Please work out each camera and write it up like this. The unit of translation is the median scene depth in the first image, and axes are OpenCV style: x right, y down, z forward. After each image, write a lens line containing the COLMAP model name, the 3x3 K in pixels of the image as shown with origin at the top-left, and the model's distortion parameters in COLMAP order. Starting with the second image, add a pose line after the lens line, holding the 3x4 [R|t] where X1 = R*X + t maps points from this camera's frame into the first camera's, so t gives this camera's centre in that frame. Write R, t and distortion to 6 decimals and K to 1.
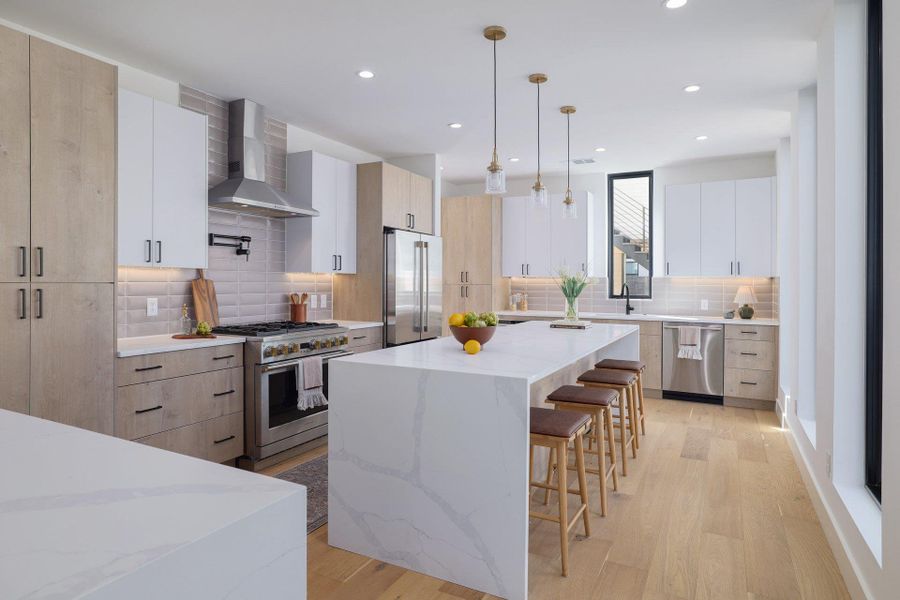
lens RADIAL K [[493.8, 0, 450.4], [0, 493.8, 281.1], [0, 0, 1]] dist [-0.023540, -0.000250]
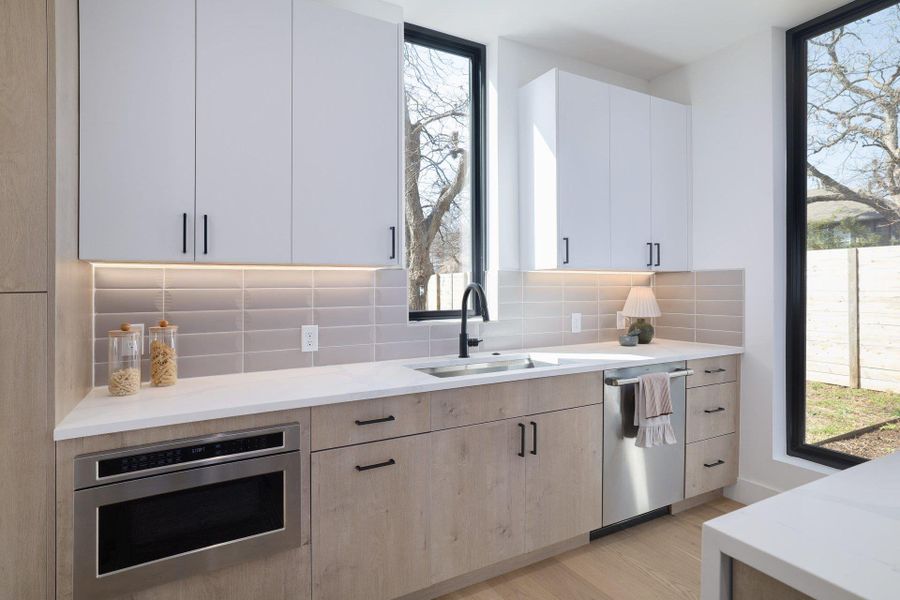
lens RADIAL K [[473.6, 0, 452.9], [0, 473.6, 284.2], [0, 0, 1]] dist [-0.000283, 0.000103]
pose [[0.533833, -0.001871, 0.845588, 0.008452], [0.010633, 0.999933, -0.004501, 0.006943], [-0.845523, 0.011394, 0.533817, 0.838383]]
